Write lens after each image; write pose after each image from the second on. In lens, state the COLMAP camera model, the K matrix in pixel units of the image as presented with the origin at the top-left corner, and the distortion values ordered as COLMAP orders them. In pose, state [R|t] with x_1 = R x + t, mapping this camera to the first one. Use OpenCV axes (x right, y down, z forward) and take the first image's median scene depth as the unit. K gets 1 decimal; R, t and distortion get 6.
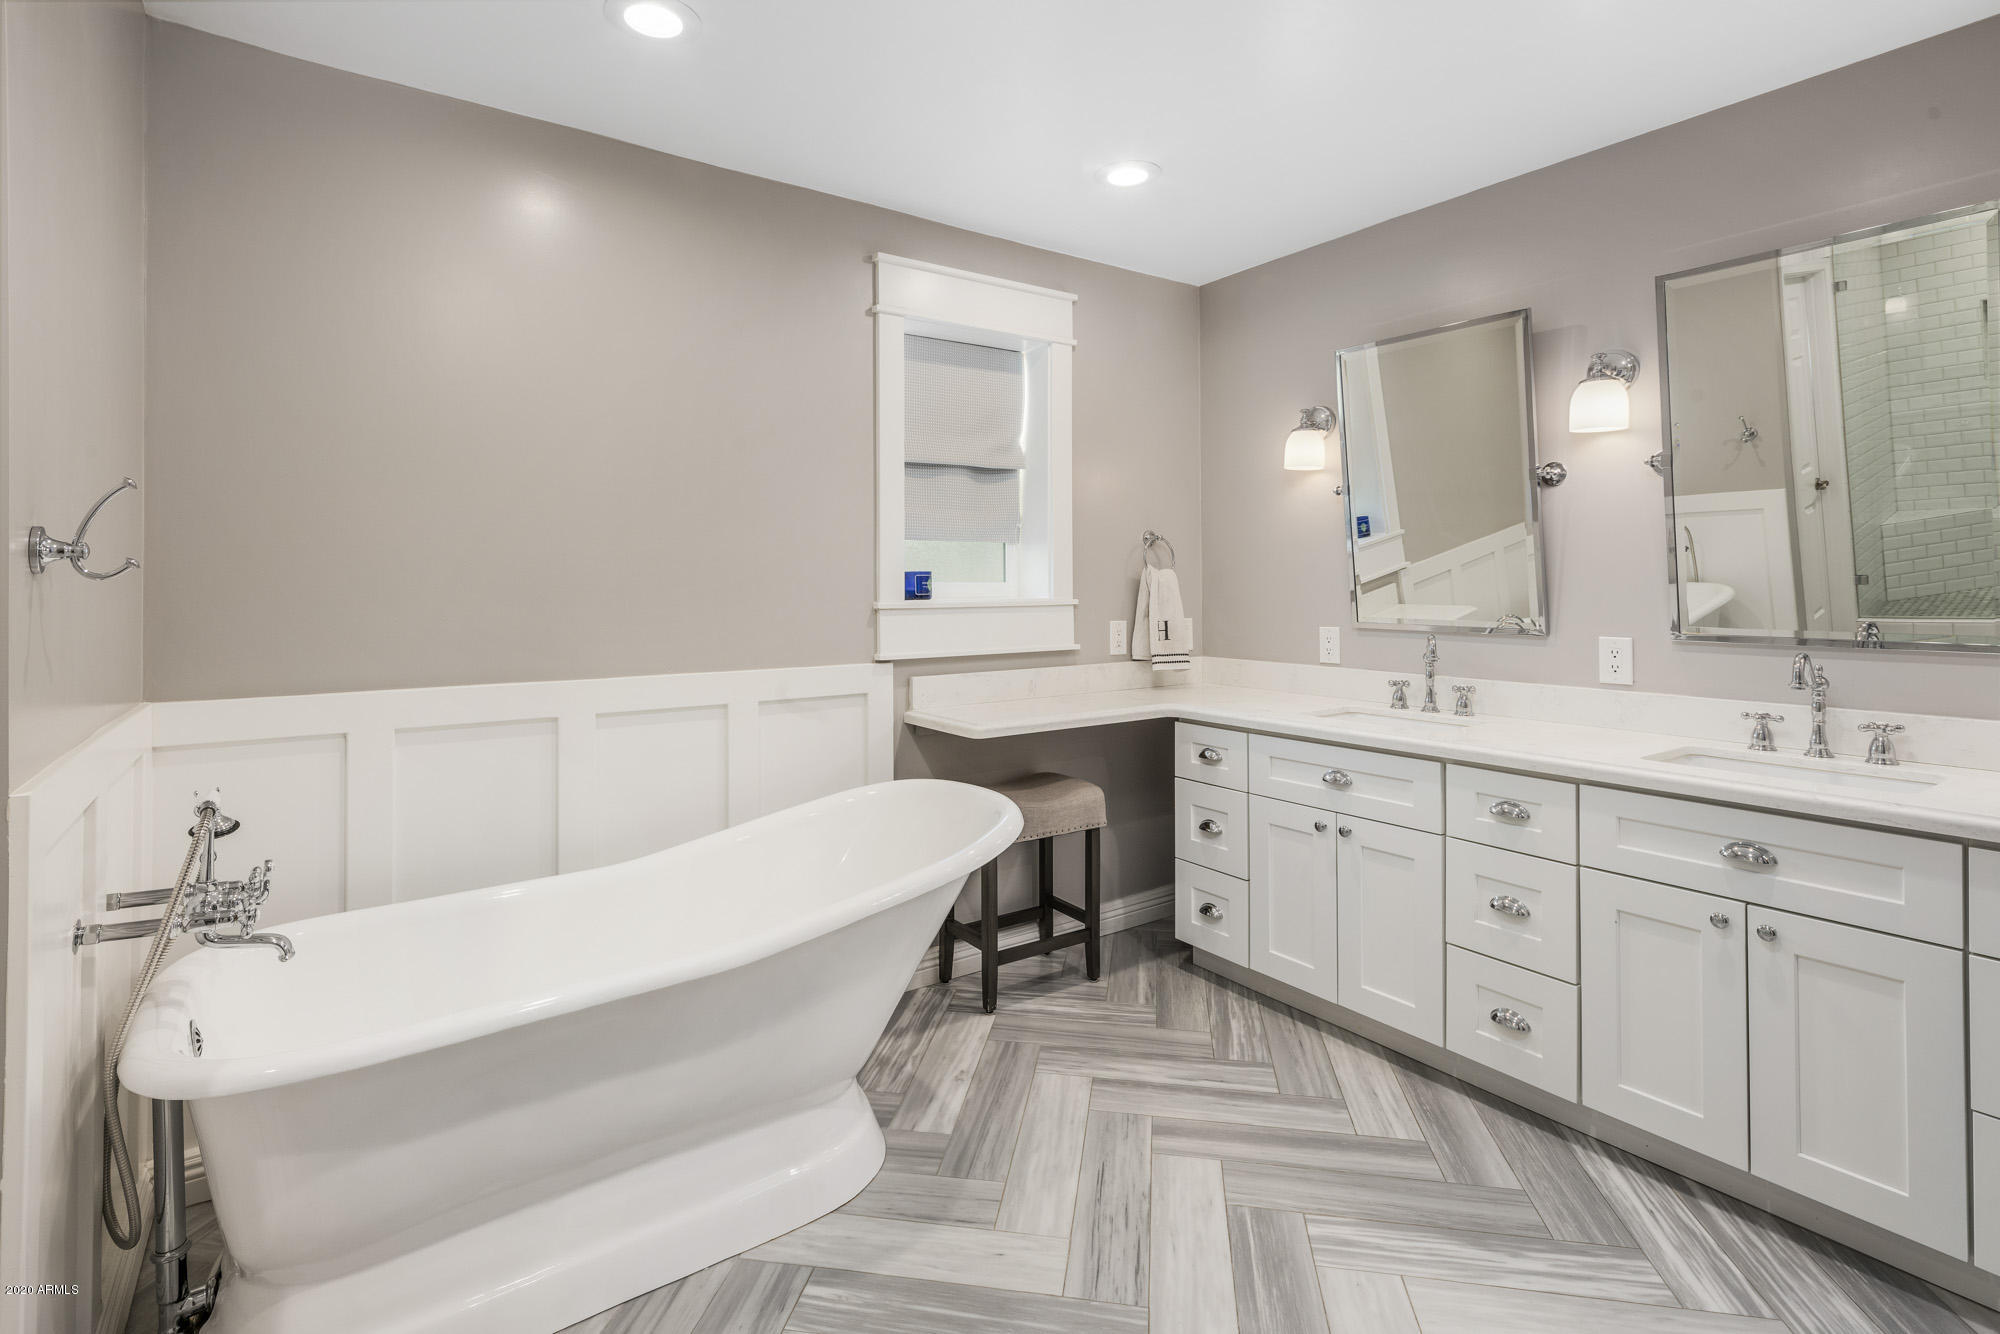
lens RADIAL K [[970.6, 0, 990.4], [0, 970.6, 569.8], [0, 0, 1]] dist [0.017176, -0.002939]
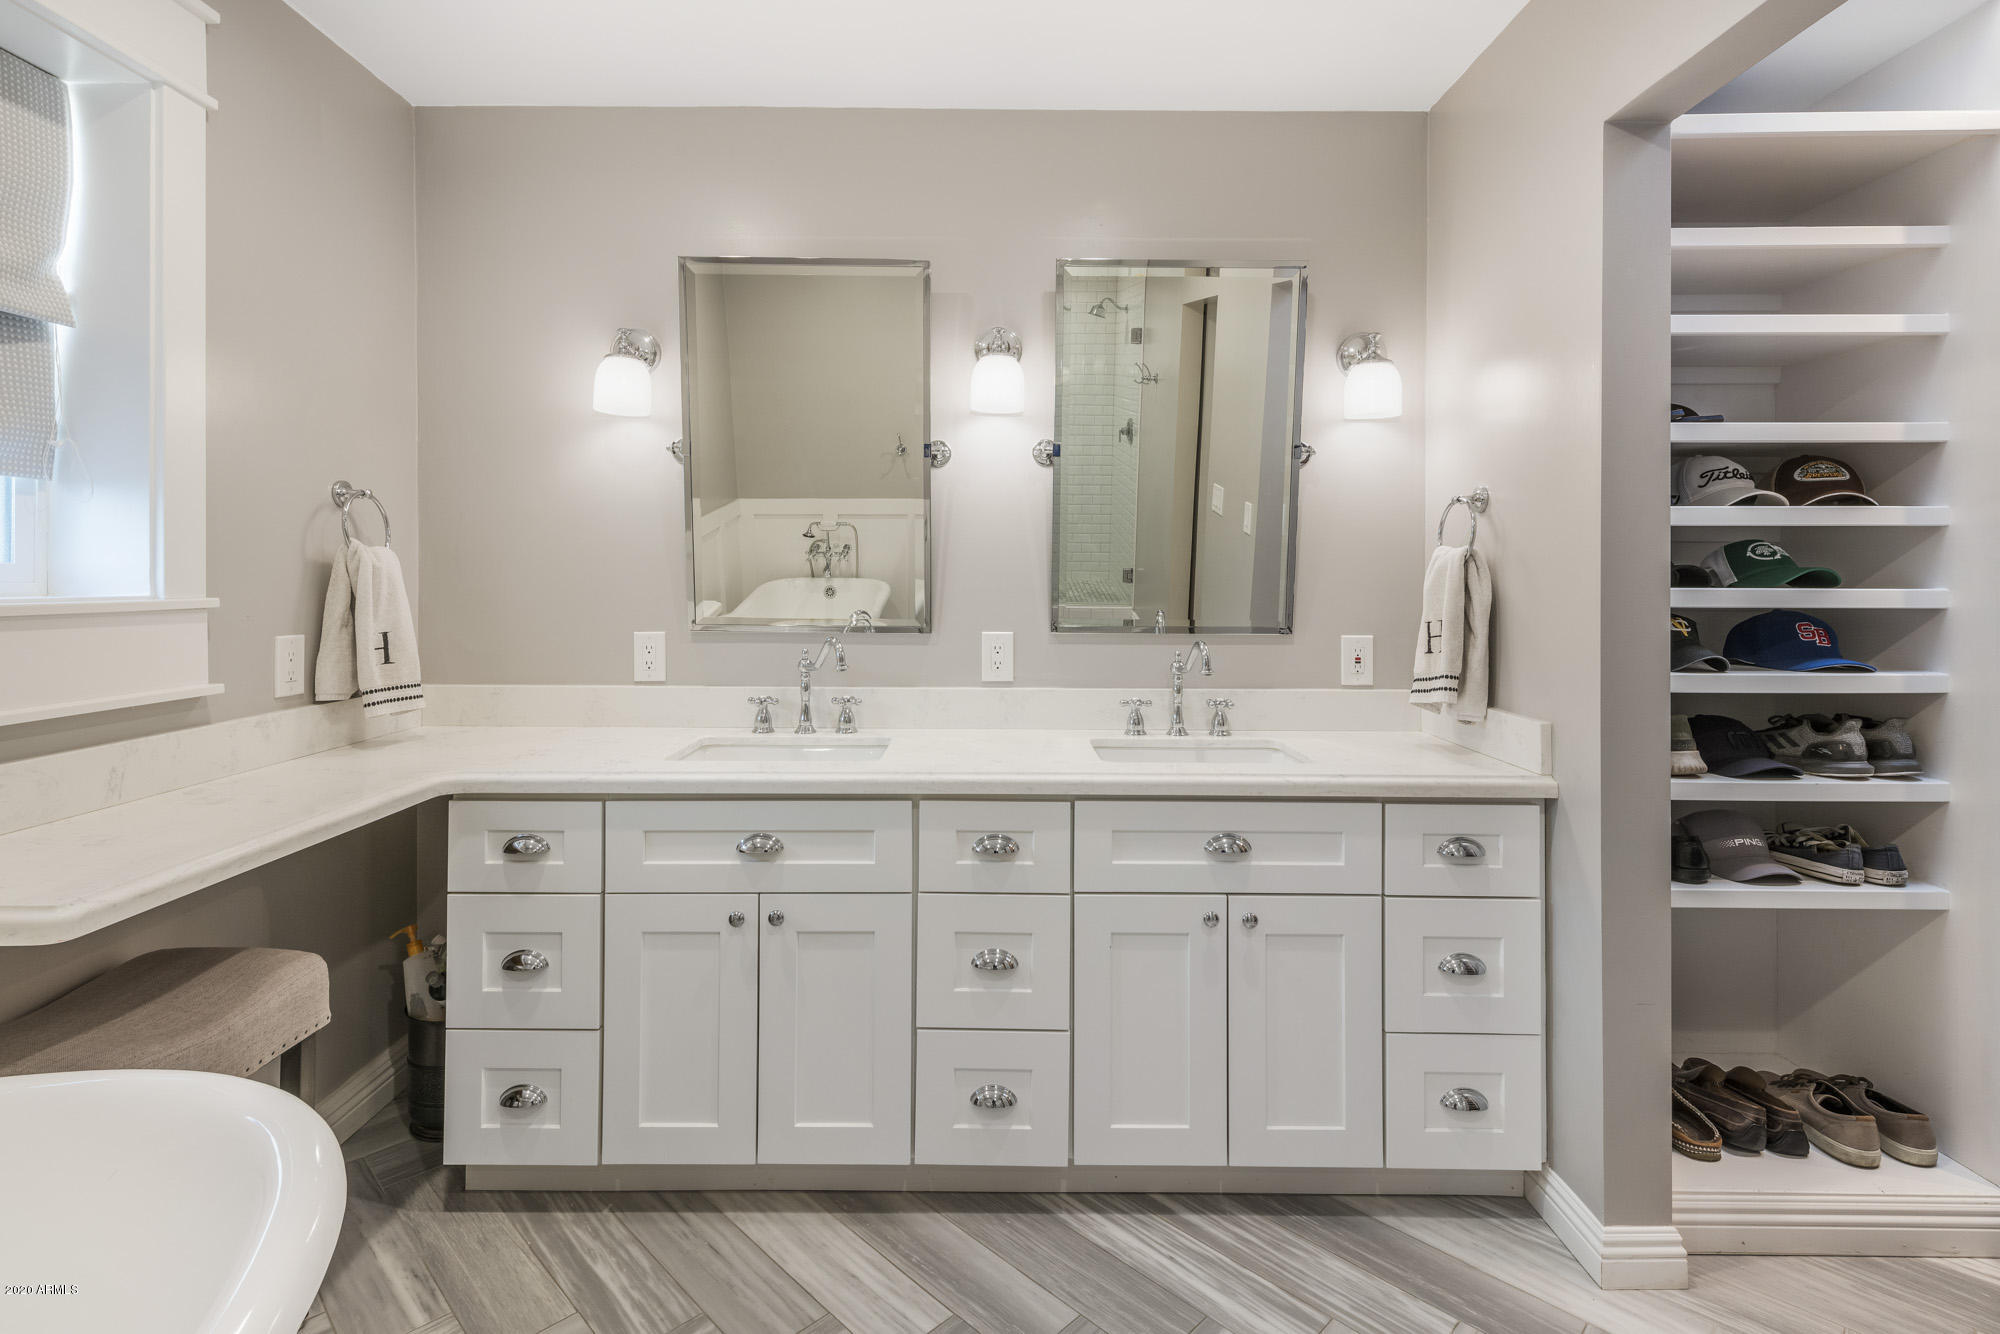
lens RADIAL K [[970.6, 0, 1008.4], [0, 970.6, 578.6], [0, 0, 1]] dist [0.017176, -0.002939]
pose [[0.578651, 0.007710, 0.815539, -0.117816], [-0.016883, 0.999854, 0.002527, 0.014001], [-0.815400, -0.015231, 0.578697, 0.432492]]
